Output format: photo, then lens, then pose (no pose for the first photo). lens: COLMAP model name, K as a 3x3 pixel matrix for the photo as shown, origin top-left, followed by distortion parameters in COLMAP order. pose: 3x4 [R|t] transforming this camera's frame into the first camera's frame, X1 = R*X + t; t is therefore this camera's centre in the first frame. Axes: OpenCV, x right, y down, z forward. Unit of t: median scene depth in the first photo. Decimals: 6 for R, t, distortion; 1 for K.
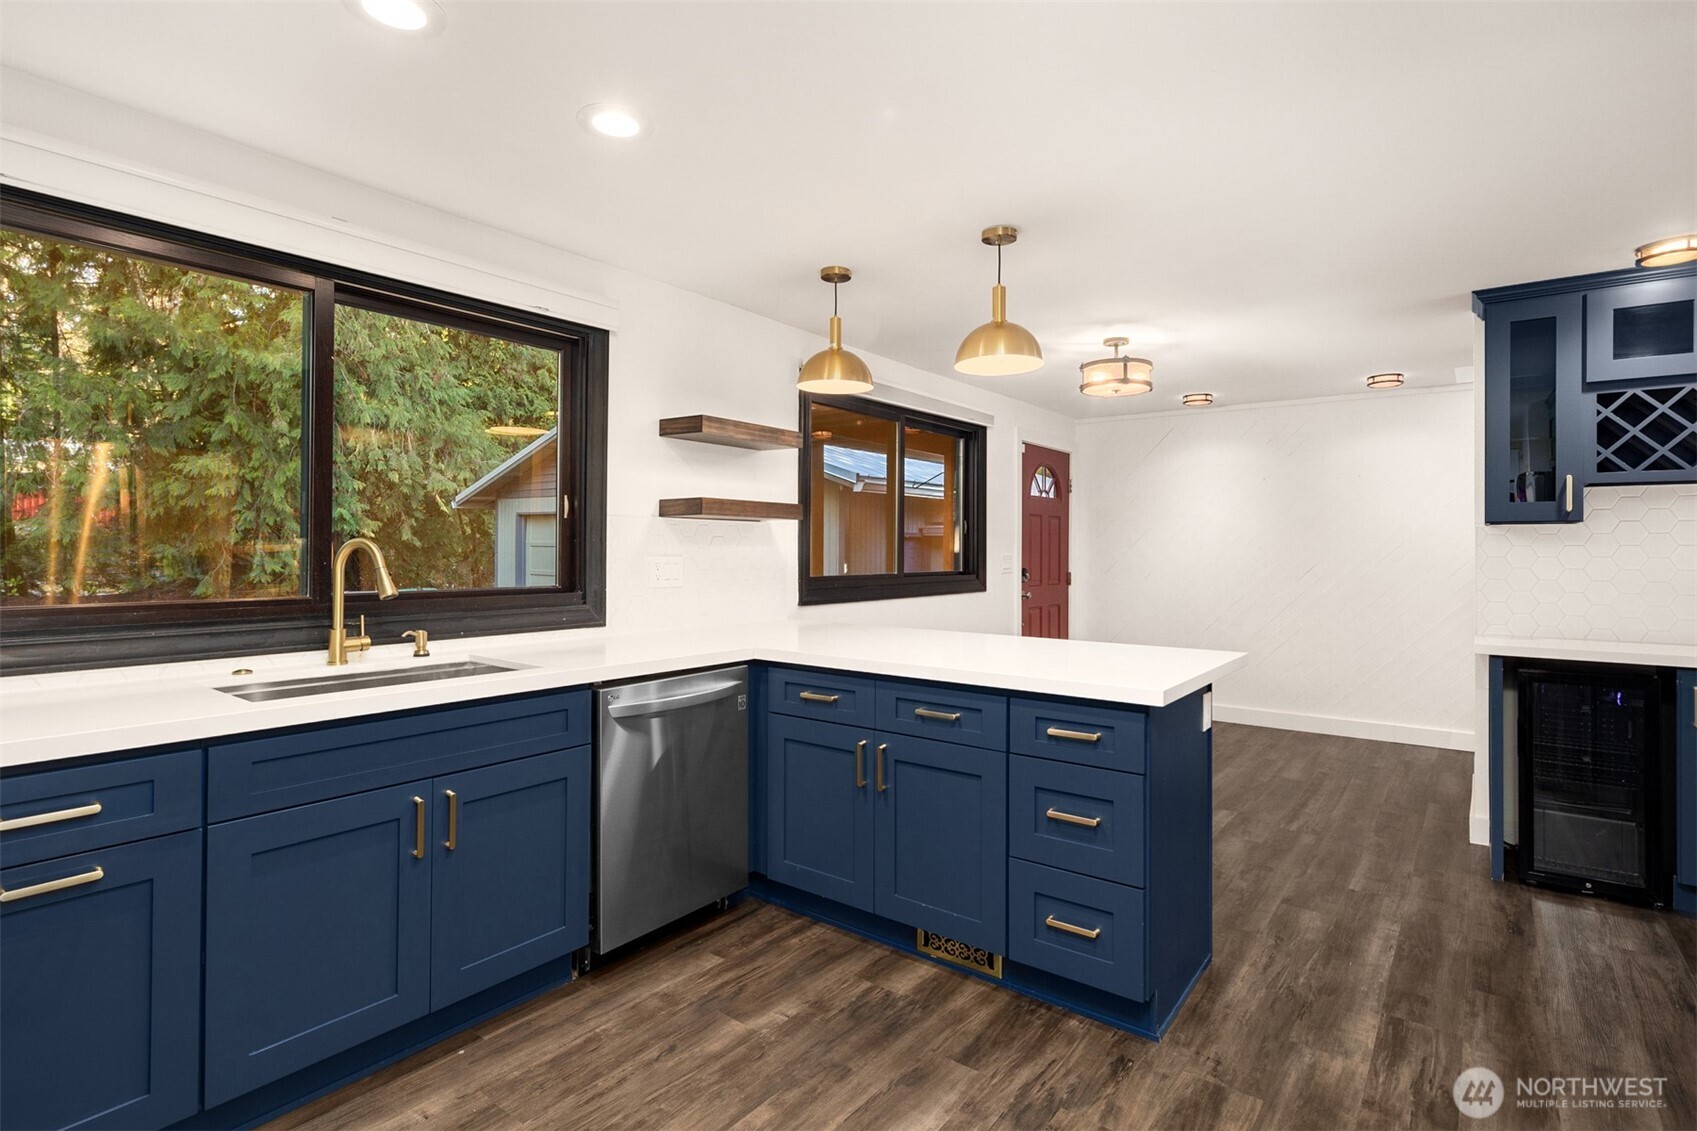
lens RADIAL K [[821.8, 0, 849.0], [0, 821.8, 550.8], [0, 0, 1]] dist [-0.001409, -0.003014]
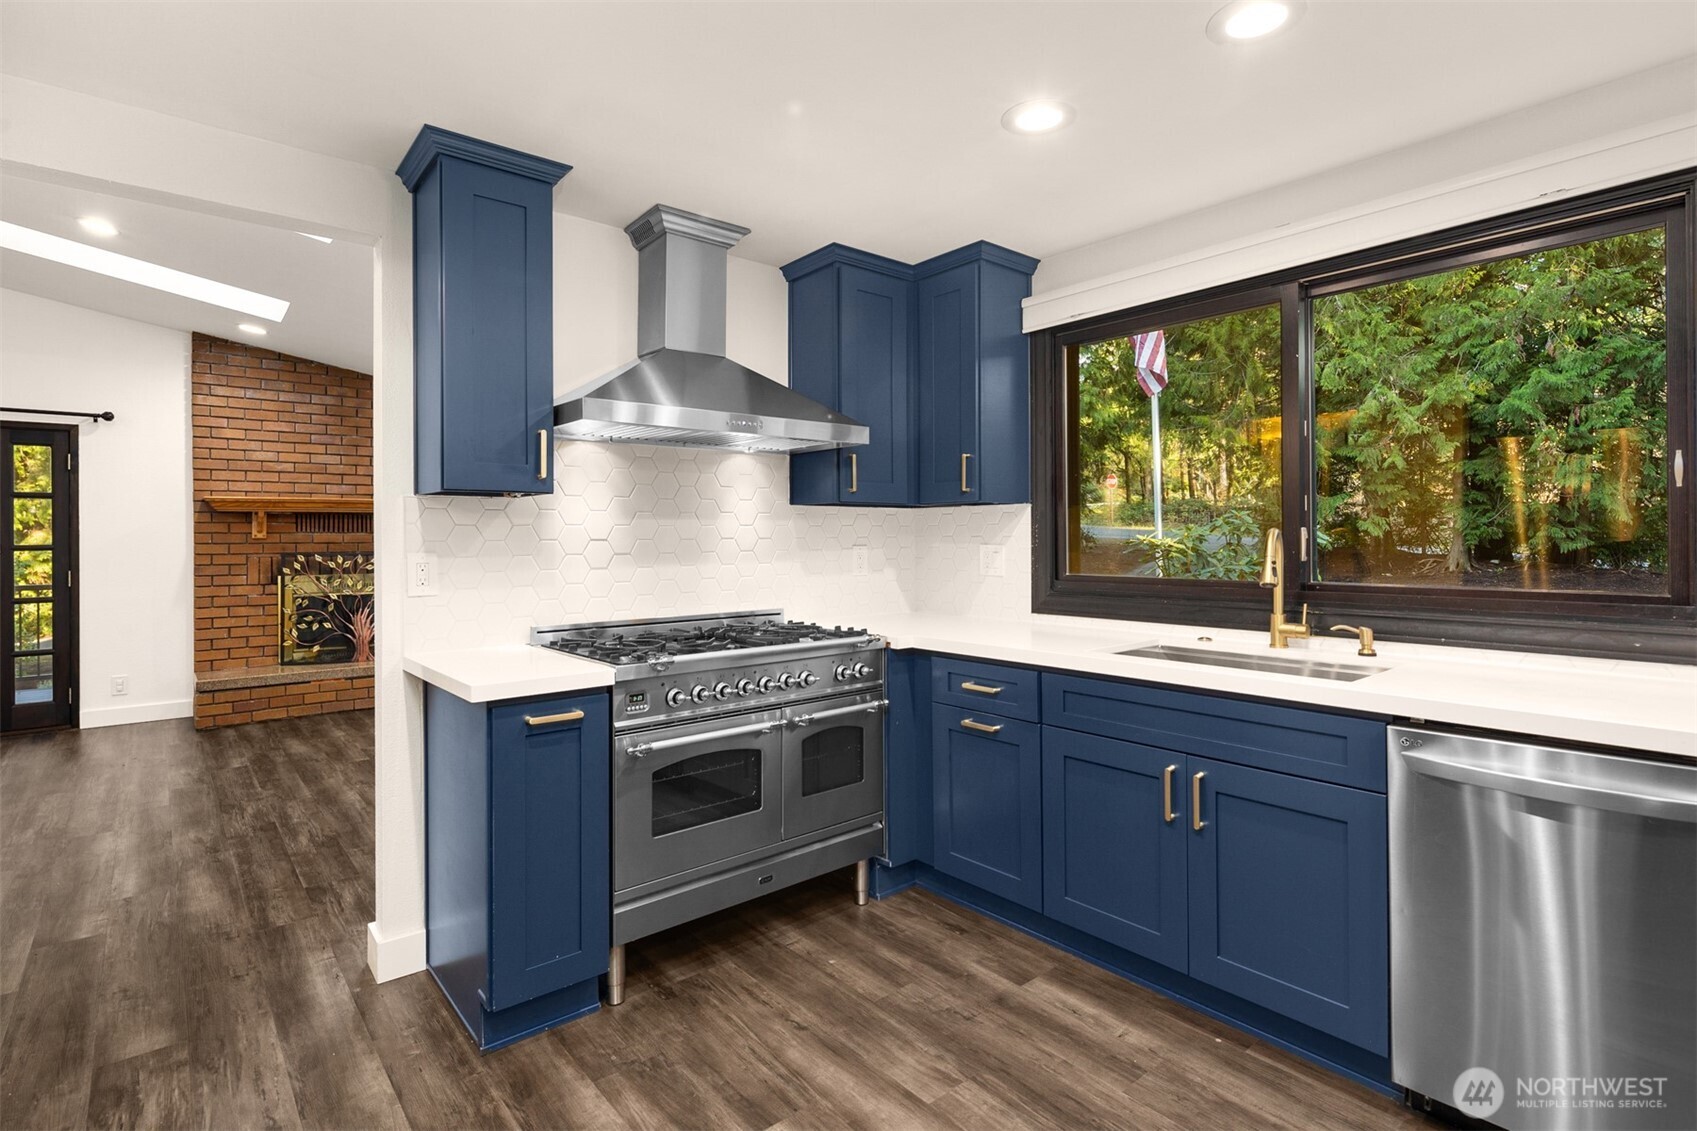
lens RADIAL K [[821.8, 0, 841.2], [0, 821.8, 538.6], [0, 0, 1]] dist [-0.001409, -0.003014]
pose [[-0.208862, -0.001255, -0.977944, 0.504447], [0.004562, 0.999987, -0.002257, -0.002244], [0.977935, -0.004933, -0.208853, 0.632210]]
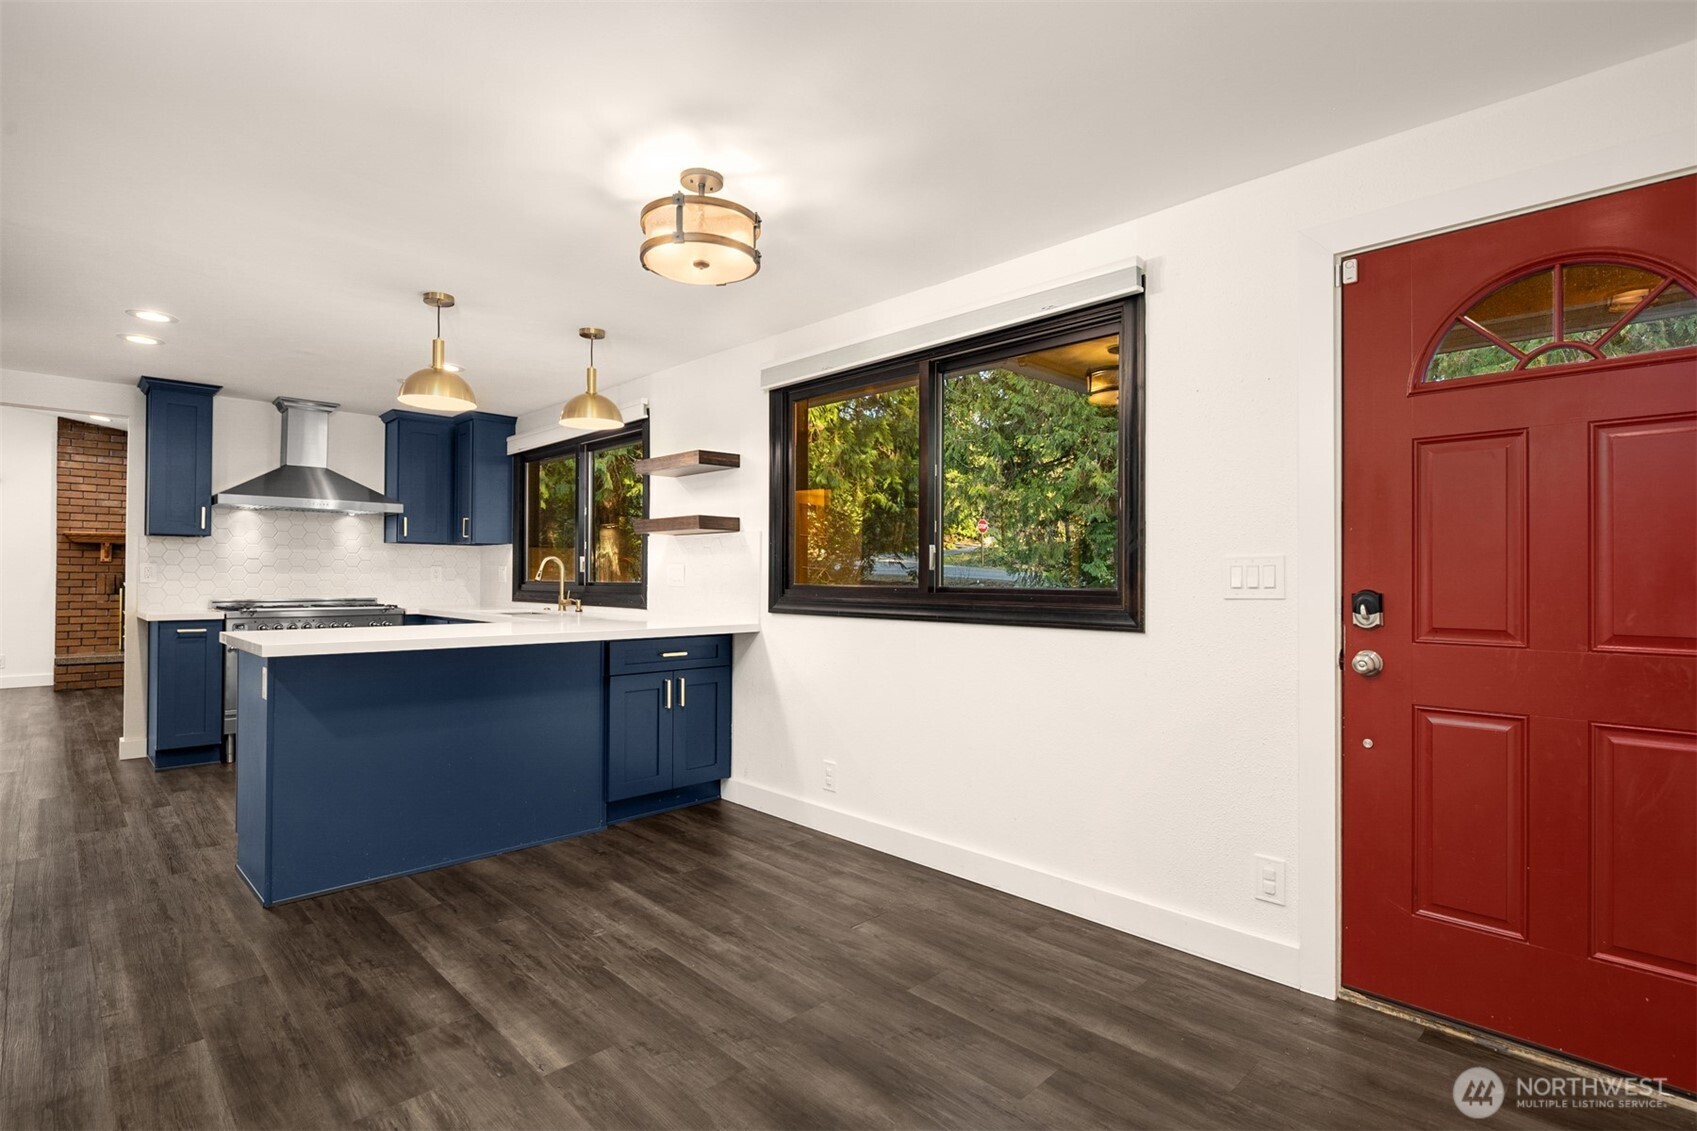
lens RADIAL K [[821.8, 0, 850.1], [0, 821.8, 572.9], [0, 0, 1]] dist [-0.001409, -0.003014]
pose [[-0.130610, -0.010346, -0.991380, 1.506900], [-0.006004, 0.999935, -0.009644, 0.046493], [0.991416, 0.004693, -0.130664, 2.009971]]
